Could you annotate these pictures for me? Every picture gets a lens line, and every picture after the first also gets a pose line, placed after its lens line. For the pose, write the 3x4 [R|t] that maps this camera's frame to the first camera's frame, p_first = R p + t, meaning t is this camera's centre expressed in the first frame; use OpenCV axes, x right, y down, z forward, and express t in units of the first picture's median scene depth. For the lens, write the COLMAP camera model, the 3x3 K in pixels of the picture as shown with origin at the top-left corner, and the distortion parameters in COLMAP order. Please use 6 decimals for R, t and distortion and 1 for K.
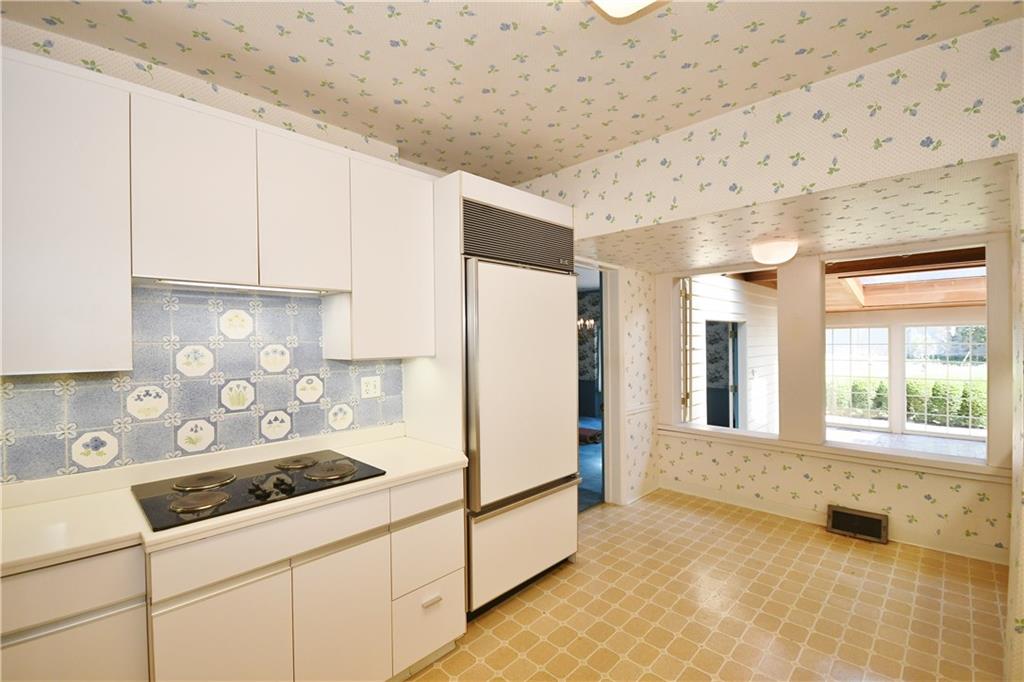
lens RADIAL K [[452.6, 0, 477.4], [0, 452.6, 345.6], [0, 0, 1]] dist [0.000037, -0.001949]
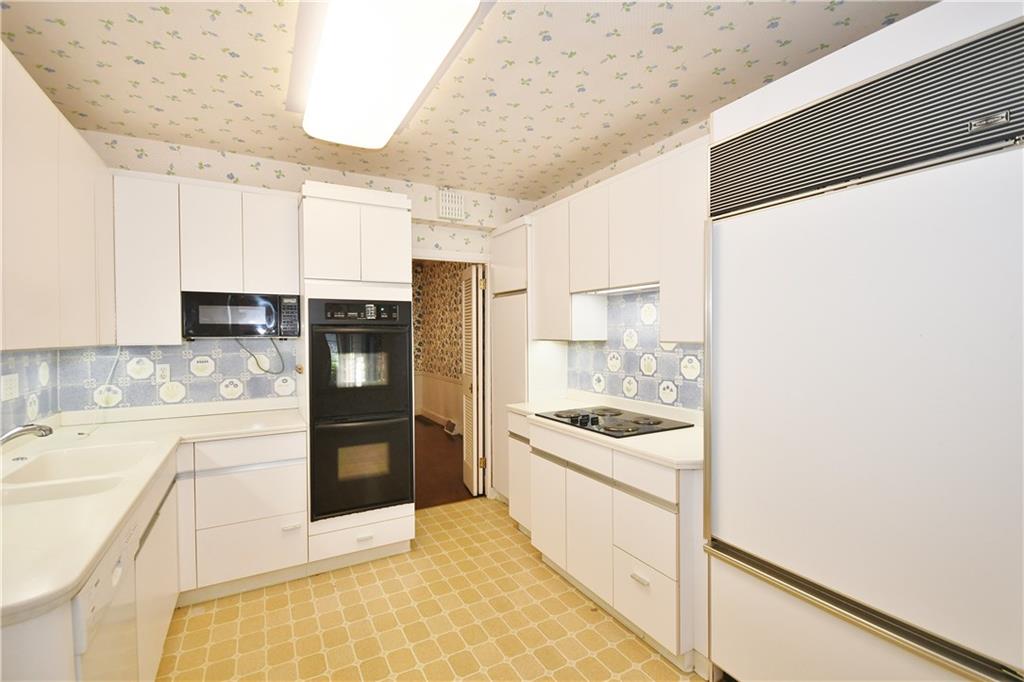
lens RADIAL K [[452.6, 0, 508.8], [0, 452.6, 341.0], [0, 0, 1]] dist [0.000037, -0.001949]
pose [[-0.264643, 0.031458, -0.963833, 0.952609], [0.003573, 0.999493, 0.031641, -0.009448], [0.964340, 0.004929, -0.264621, 0.975369]]
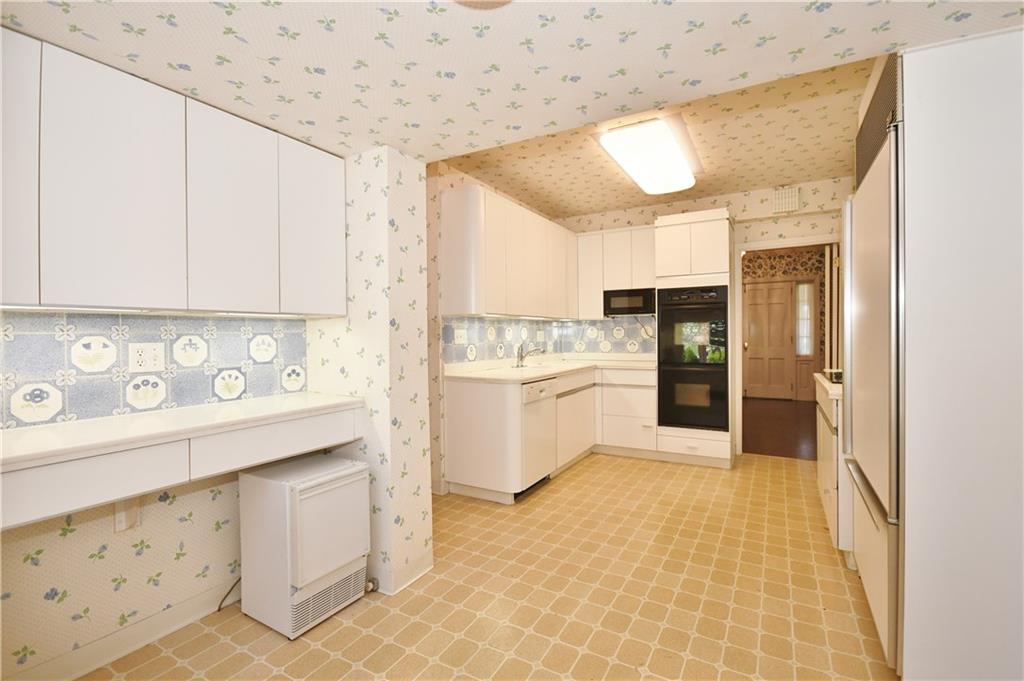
lens RADIAL K [[452.6, 0, 511.2], [0, 452.6, 335.0], [0, 0, 1]] dist [0.000037, -0.001949]
pose [[-0.962308, 0.024648, -0.270841, 1.043396], [0.021834, 0.999672, 0.013399, 0.048640], [0.271083, 0.006980, -0.962531, 1.599014]]
